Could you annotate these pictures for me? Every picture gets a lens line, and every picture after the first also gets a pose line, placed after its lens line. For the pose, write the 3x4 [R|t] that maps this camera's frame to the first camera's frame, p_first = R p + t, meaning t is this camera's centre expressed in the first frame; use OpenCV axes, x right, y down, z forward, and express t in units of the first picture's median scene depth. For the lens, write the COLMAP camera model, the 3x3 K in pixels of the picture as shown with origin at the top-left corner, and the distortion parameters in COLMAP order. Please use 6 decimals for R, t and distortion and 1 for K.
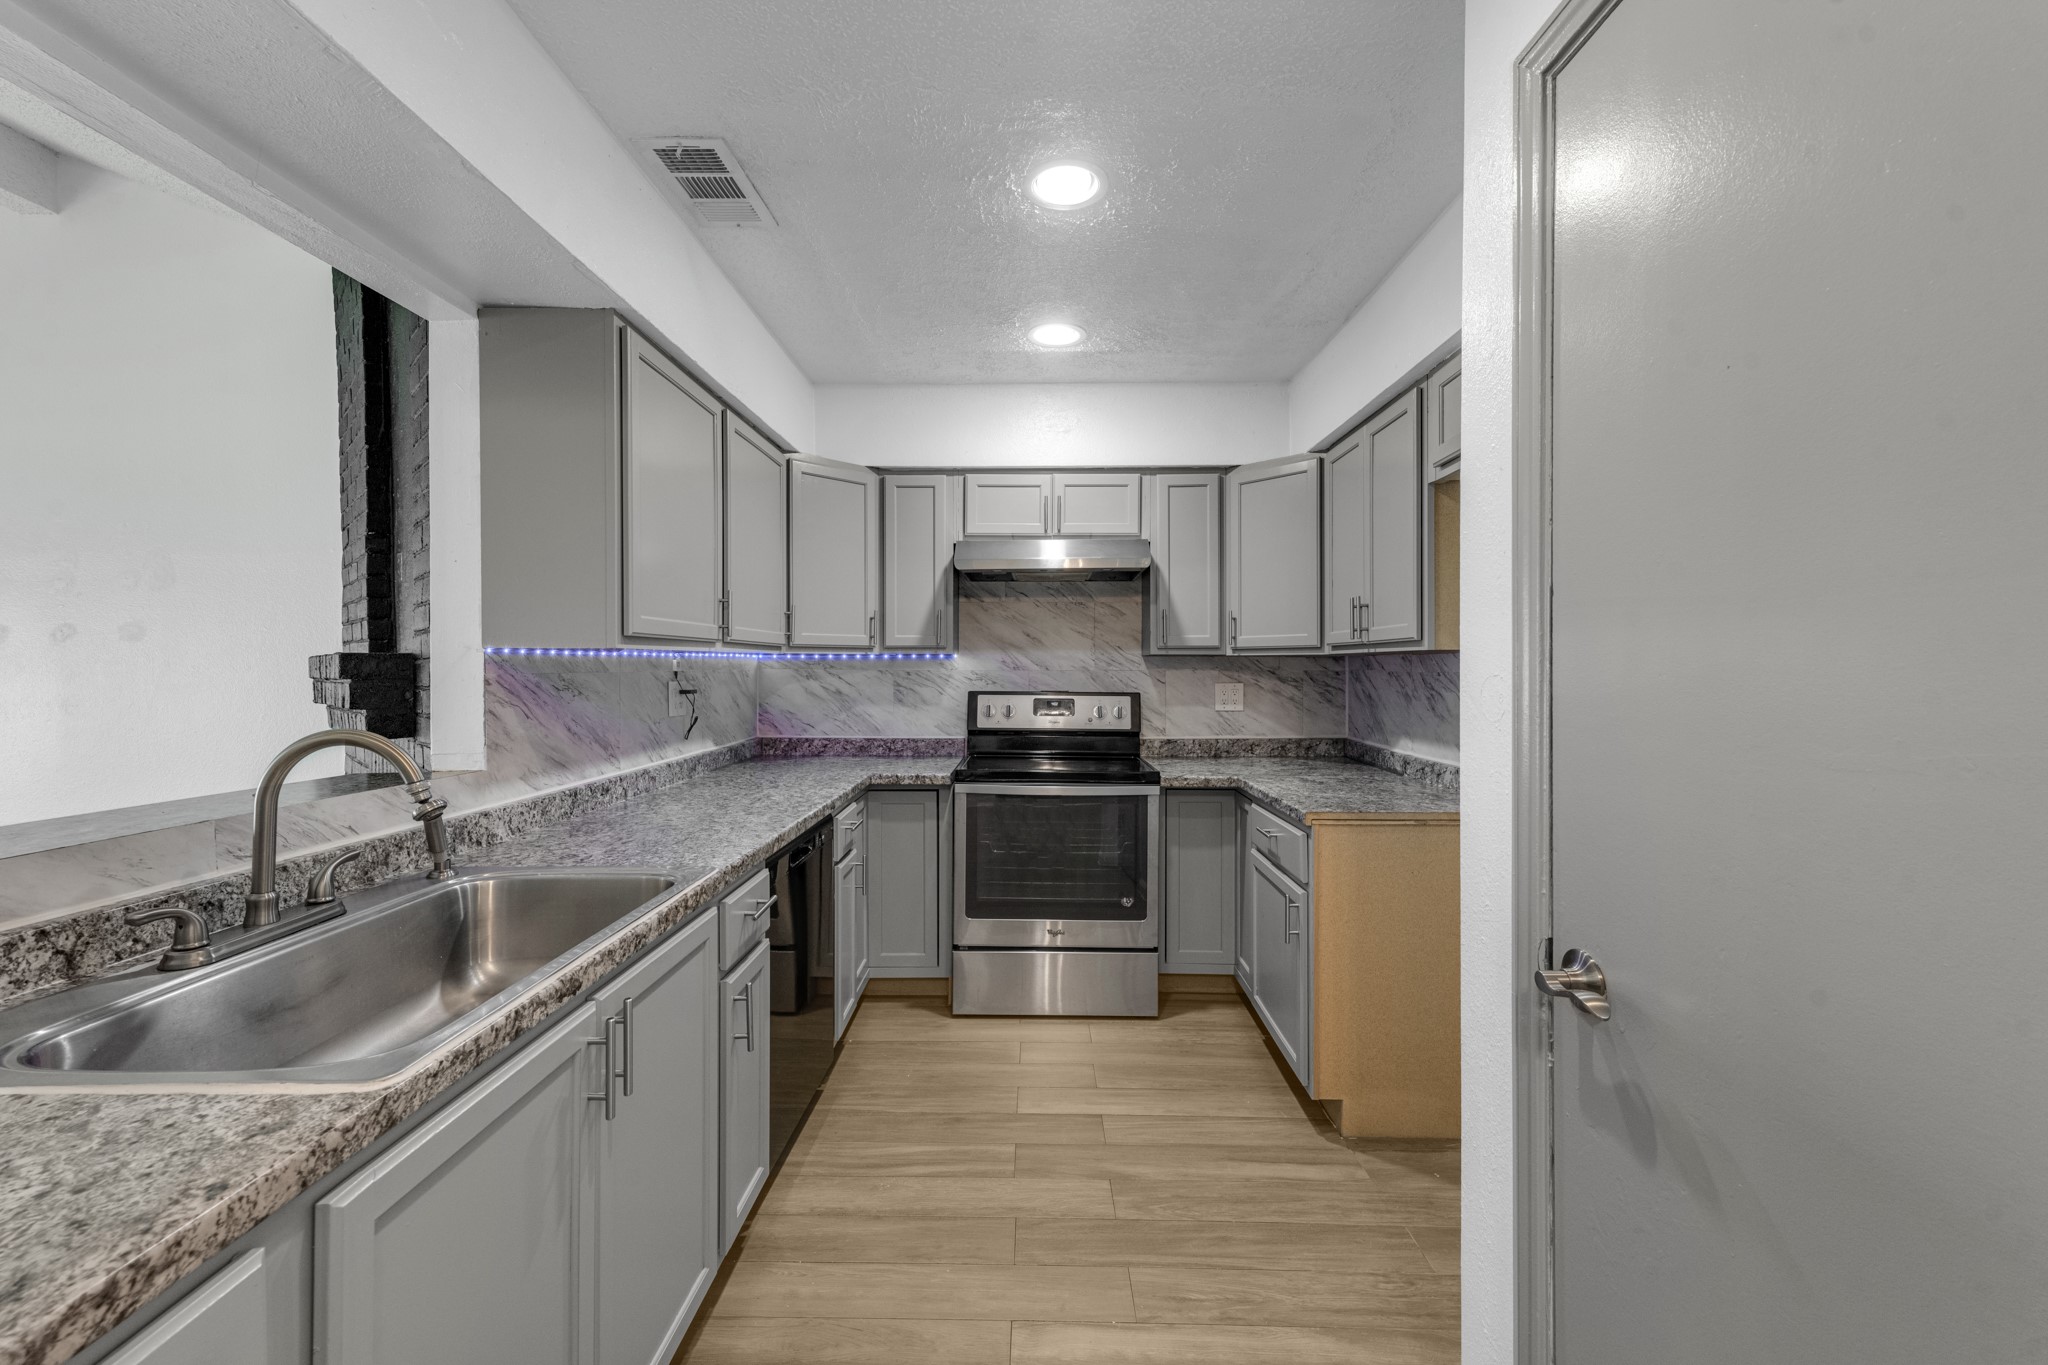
lens RADIAL K [[818.8, 0, 1019.2], [0, 818.8, 673.9], [0, 0, 1]] dist [0.008653, 0.000130]
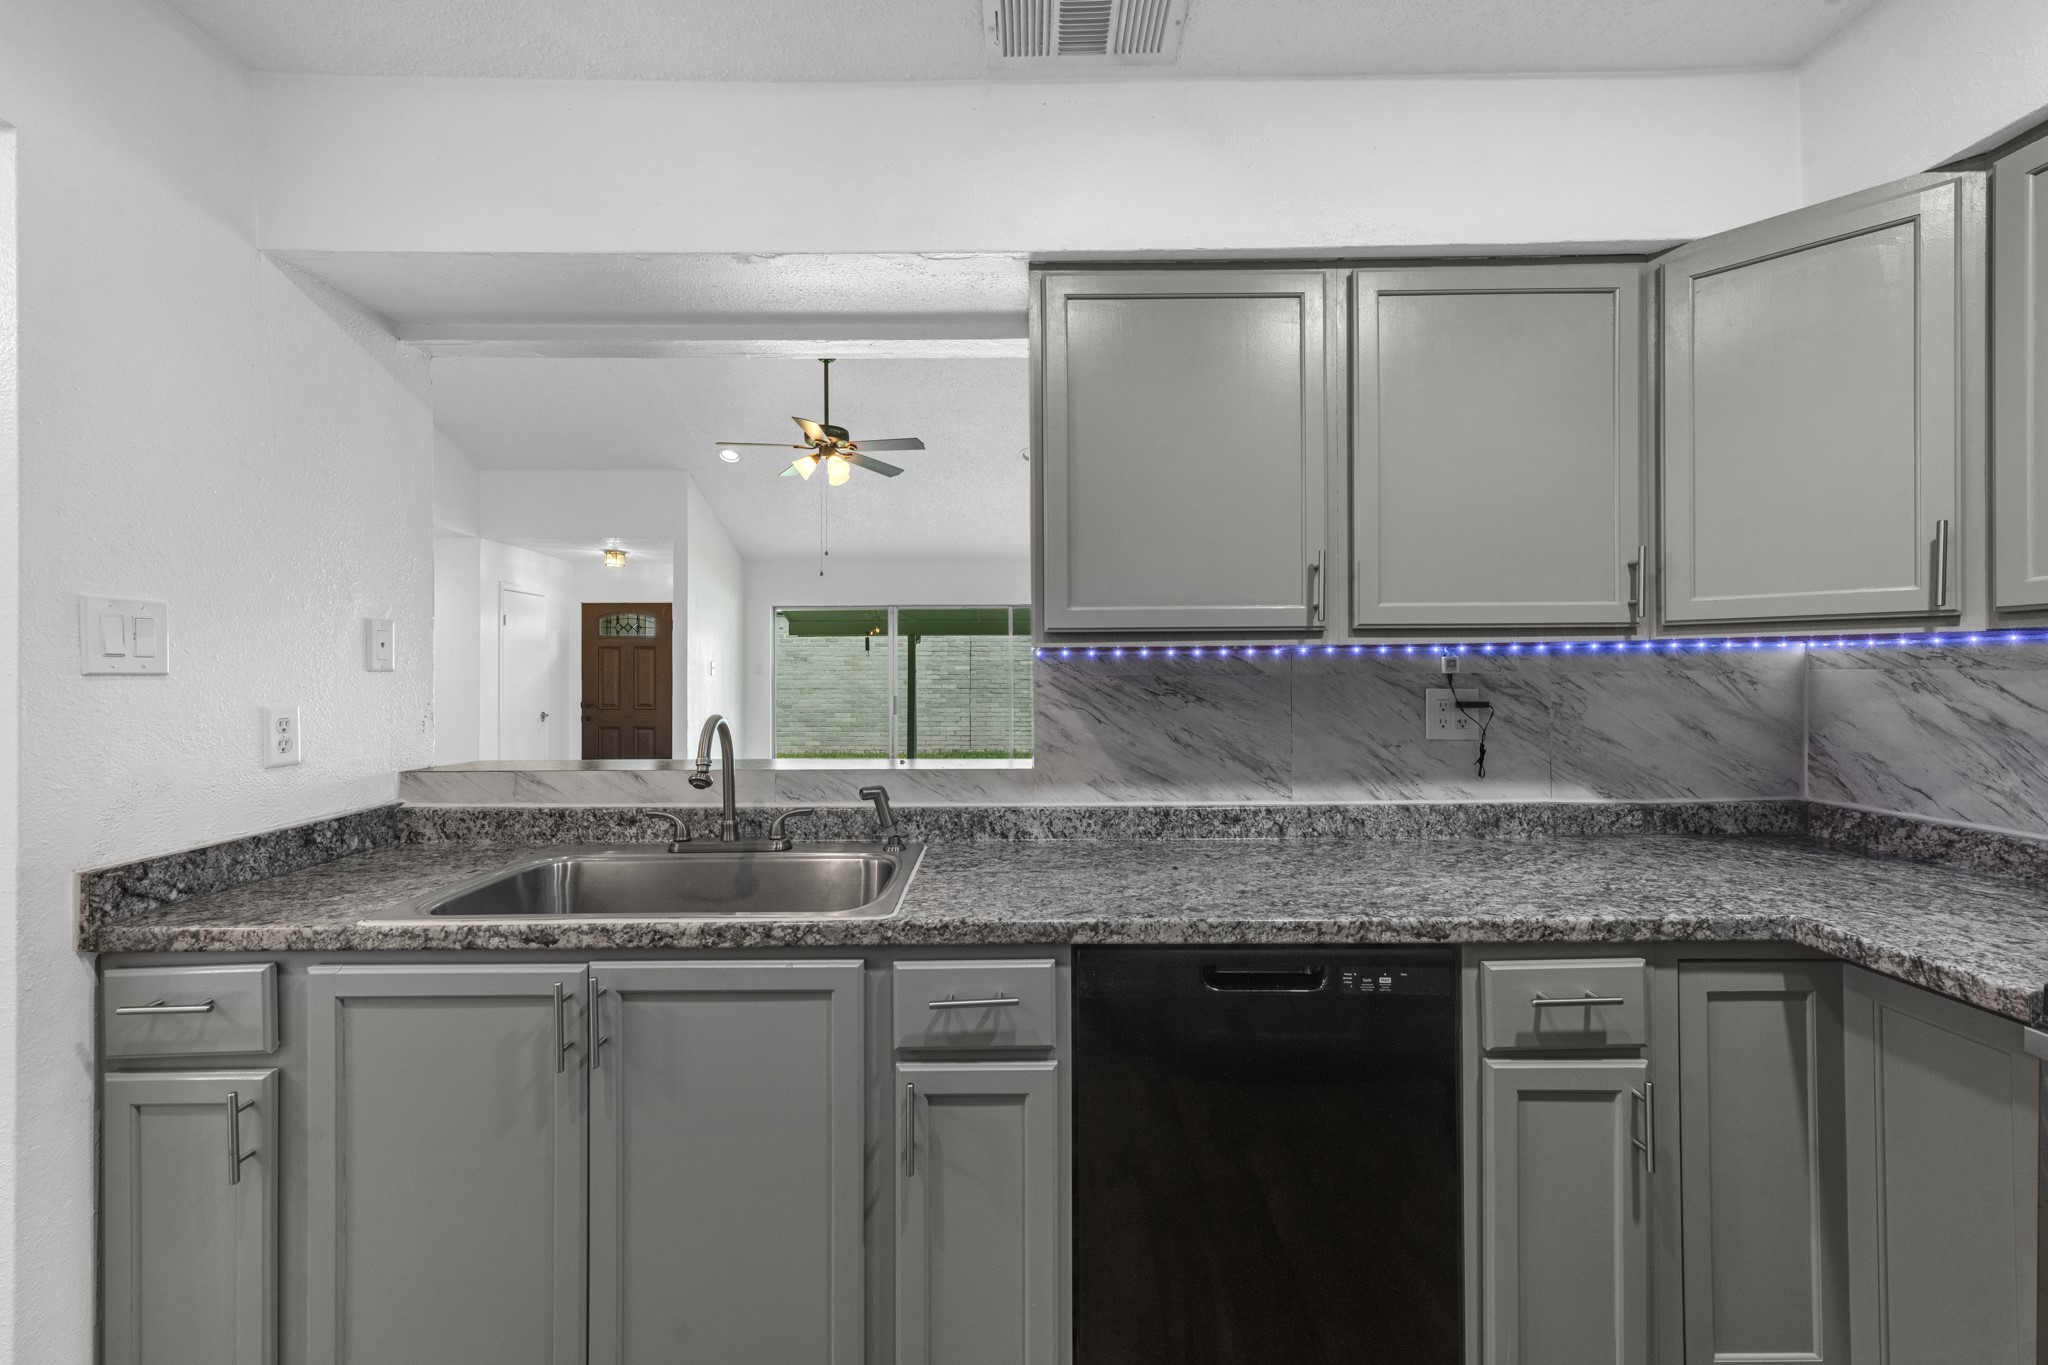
lens RADIAL K [[818.8, 0, 1019.2], [0, 818.8, 673.9], [0, 0, 1]] dist [0.008653, 0.000130]
pose [[0.021660, 0.001723, -0.999764, 0.241442], [-0.003059, 0.999994, 0.001657, -0.003011], [0.999761, 0.003023, 0.021665, 0.601821]]
